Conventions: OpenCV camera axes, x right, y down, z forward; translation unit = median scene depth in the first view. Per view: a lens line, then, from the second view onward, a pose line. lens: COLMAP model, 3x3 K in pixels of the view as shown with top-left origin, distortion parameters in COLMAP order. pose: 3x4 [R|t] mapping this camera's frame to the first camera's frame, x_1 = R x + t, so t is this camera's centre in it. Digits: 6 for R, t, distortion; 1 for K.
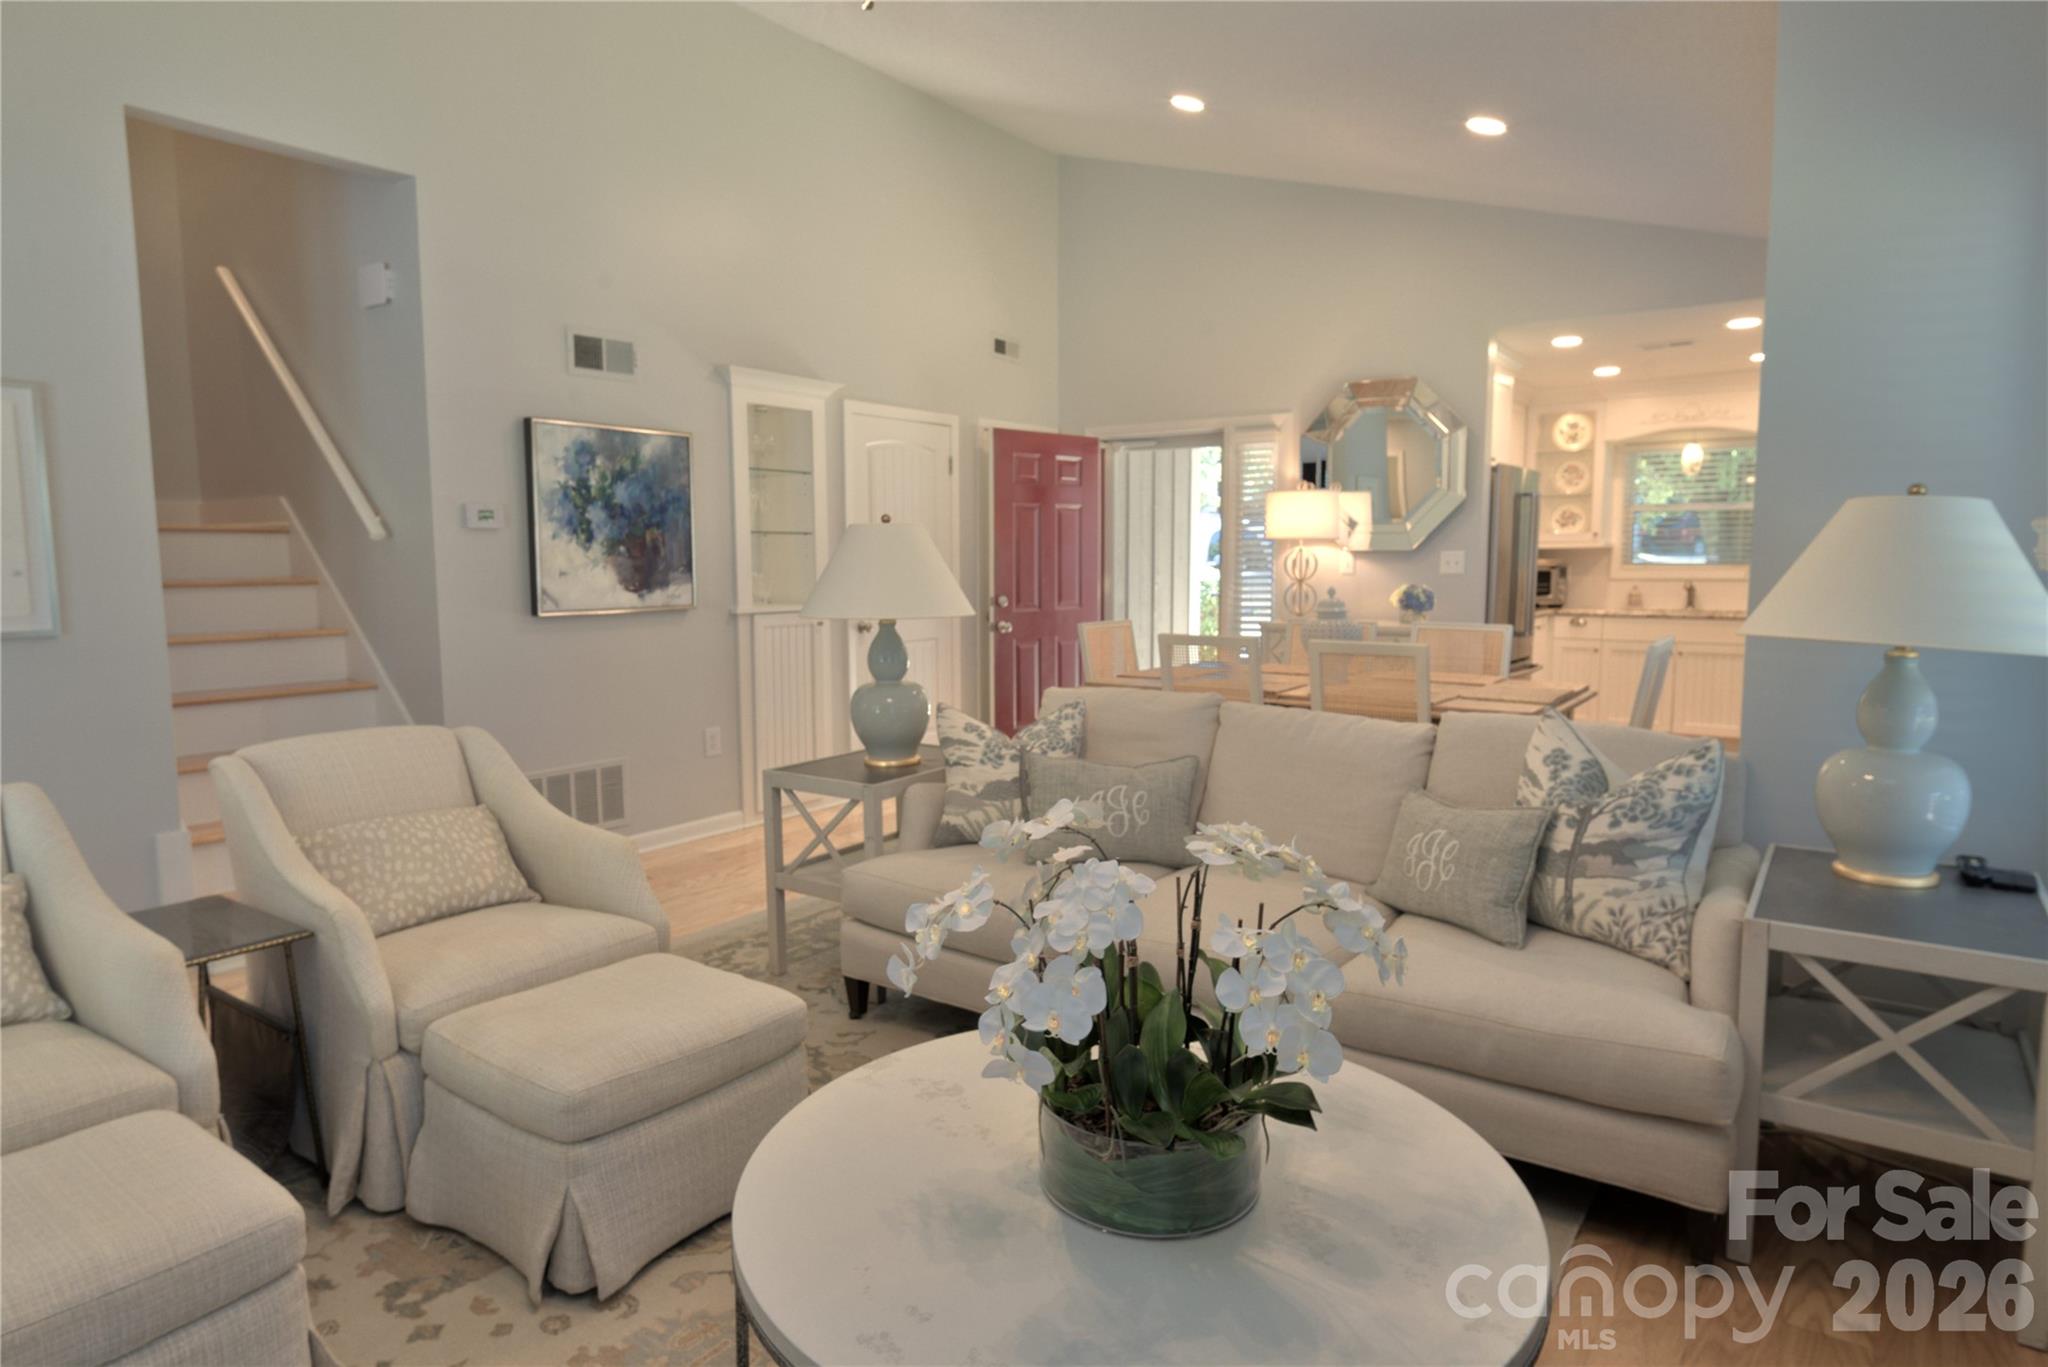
lens RADIAL K [[1175.7, 0, 1018.3], [0, 1175.7, 681.5], [0, 0, 1]] dist [-0.003005, 0.002918]
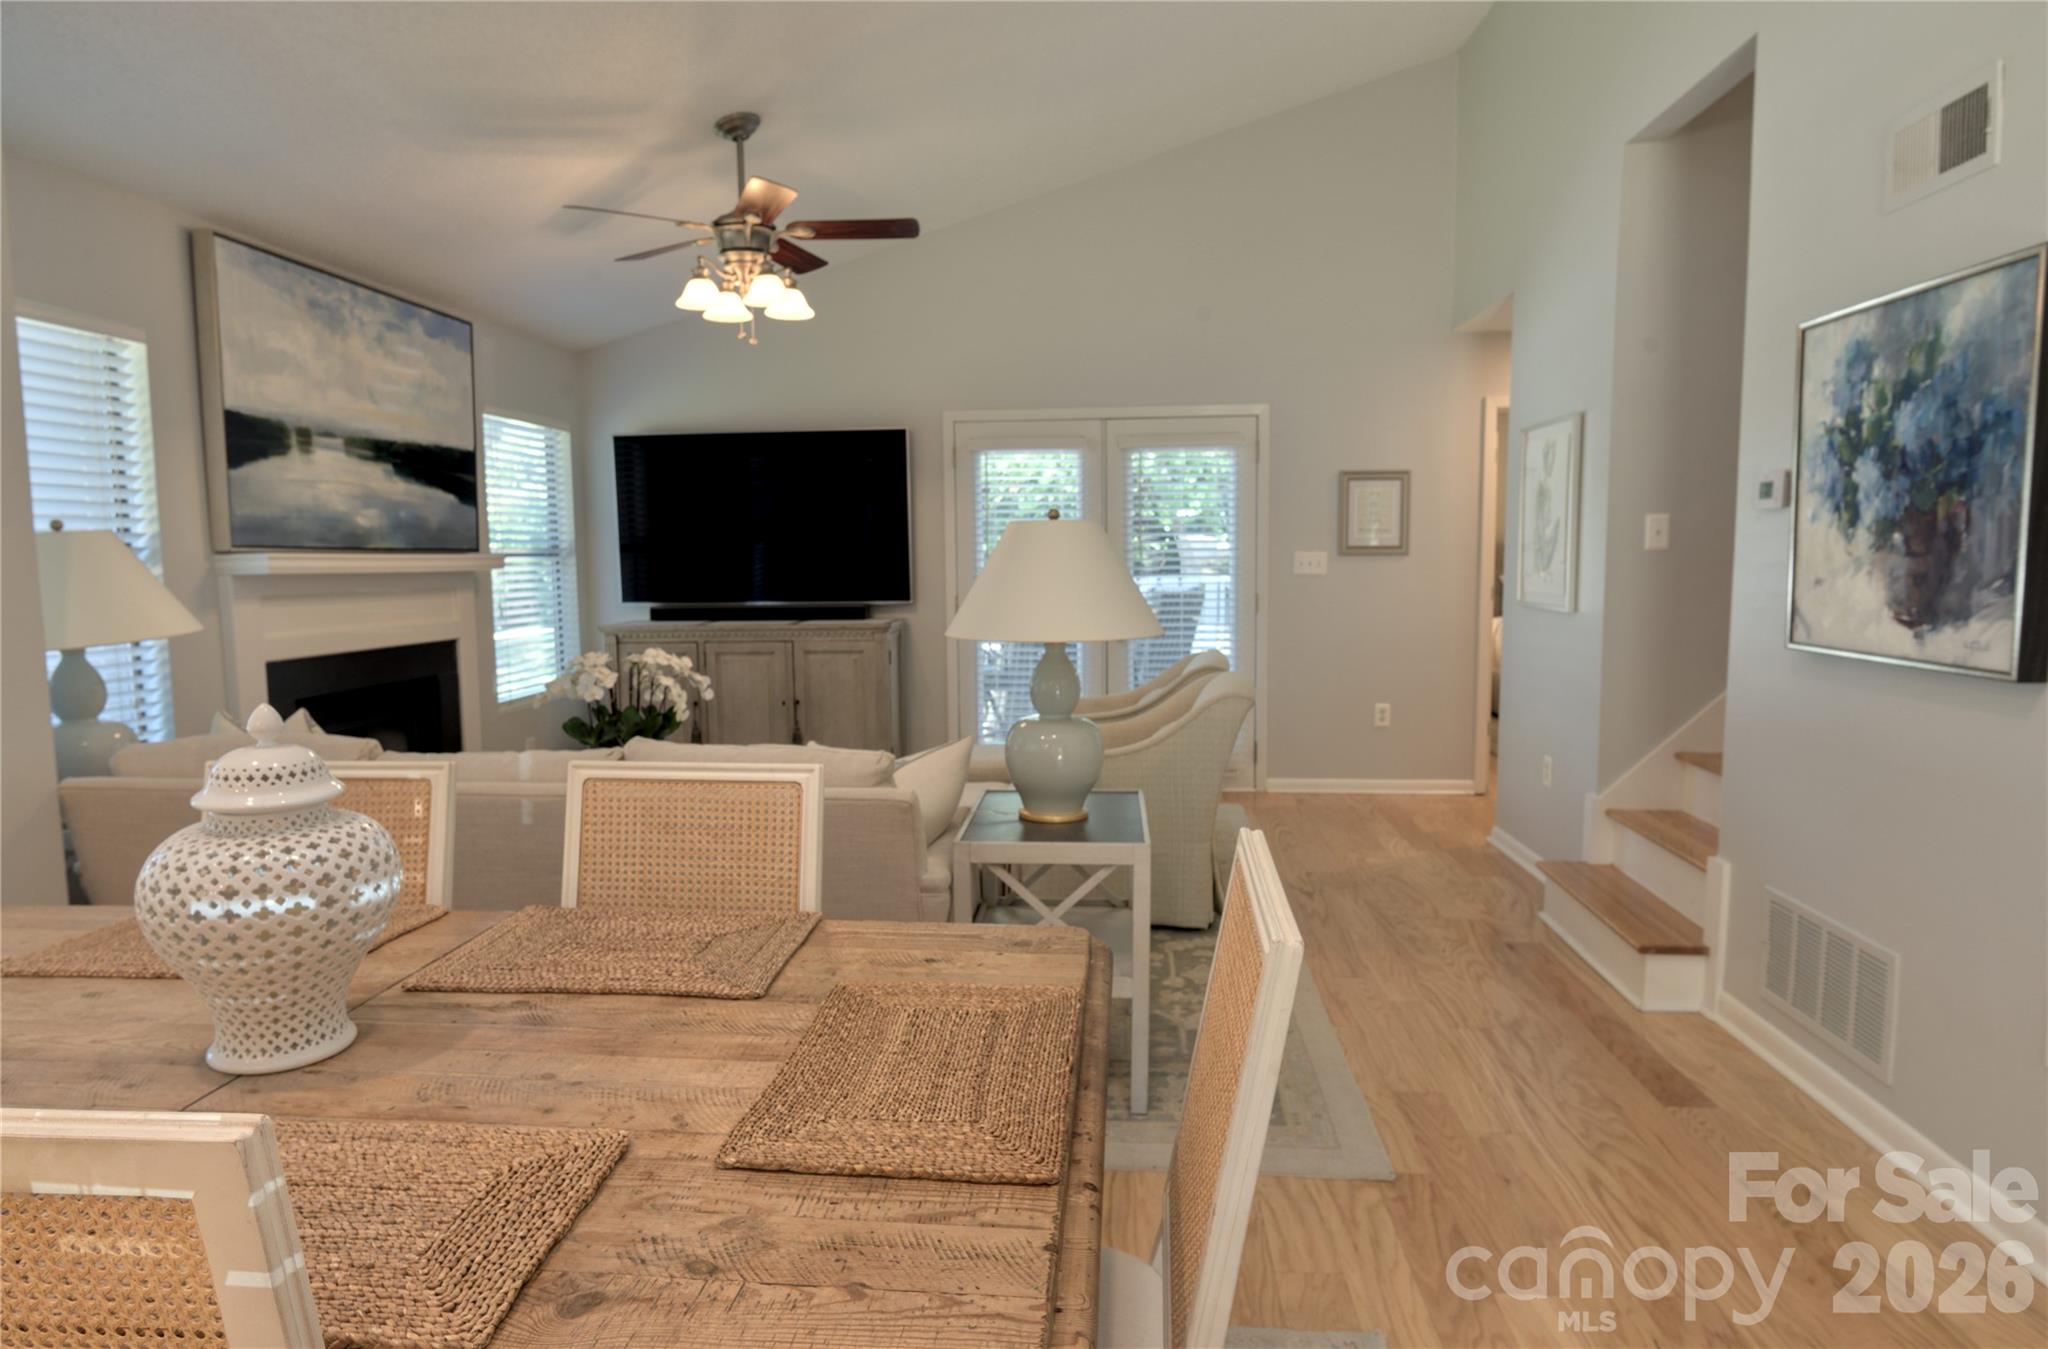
lens RADIAL K [[1189.8, 0, 1018.1], [0, 1189.8, 672.9], [0, 0, 1]] dist [-0.002214, 0.003817]
pose [[-0.859685, 0.065100, -0.506659, 0.233045], [-0.040768, 0.979939, 0.195084, -0.134723], [0.509195, 0.188366, -0.839785, 1.199956]]
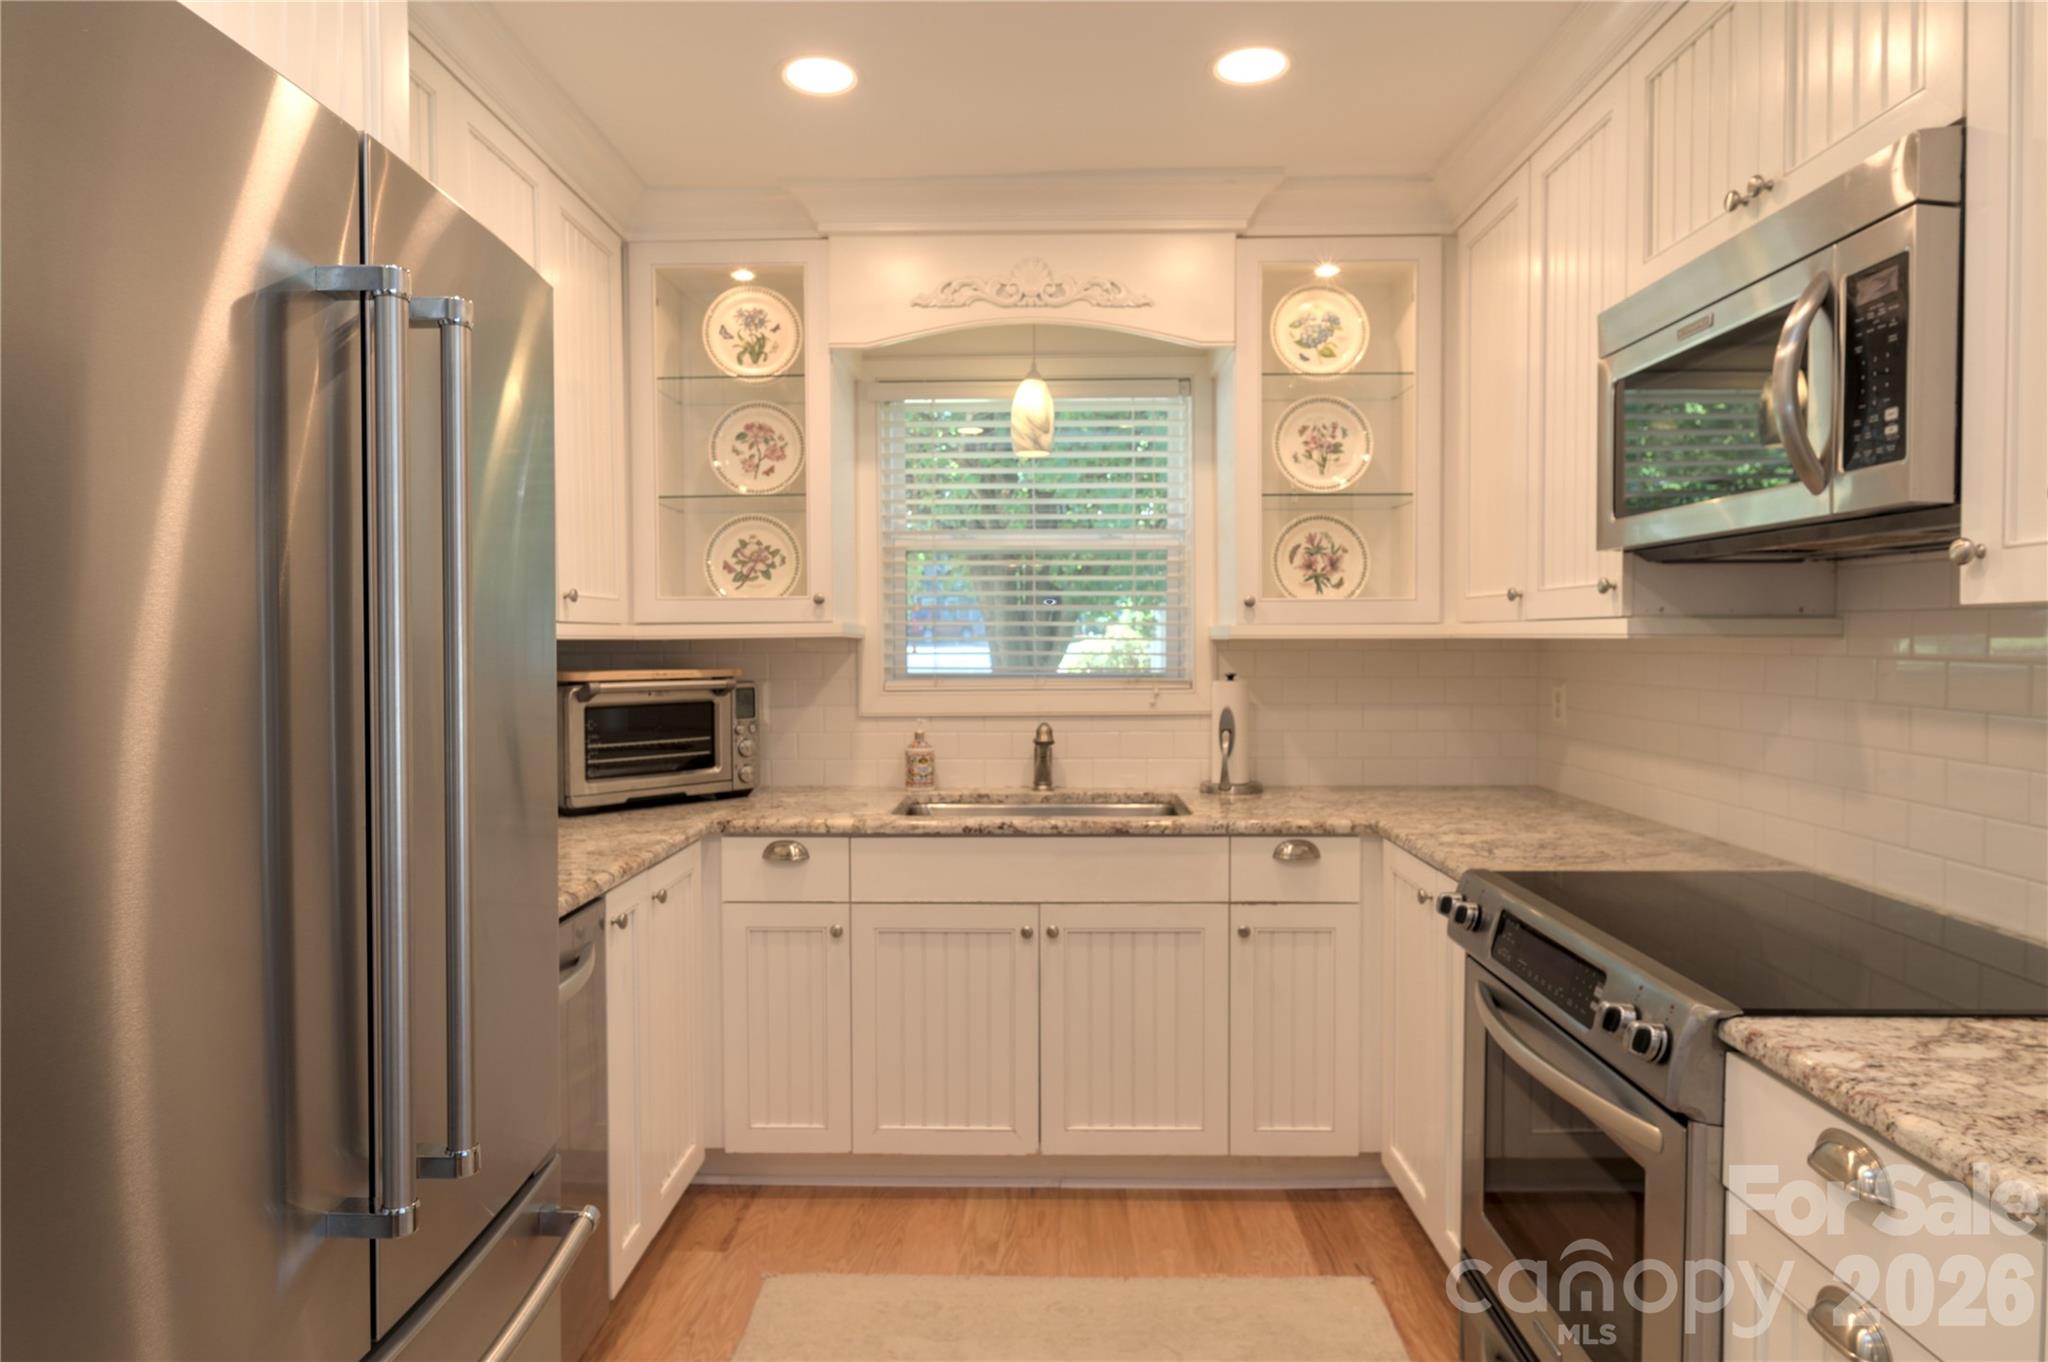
lens RADIAL K [[1170.6, 0, 1026.9], [0, 1170.6, 681.4], [0, 0, 1]] dist [-0.001702, 0.002614]
pose [[0.818519, -0.017375, 0.574217, 0.525756], [0.060622, 0.996574, -0.056259, -0.119783], [-0.571272, 0.080859, 0.816768, 1.049506]]
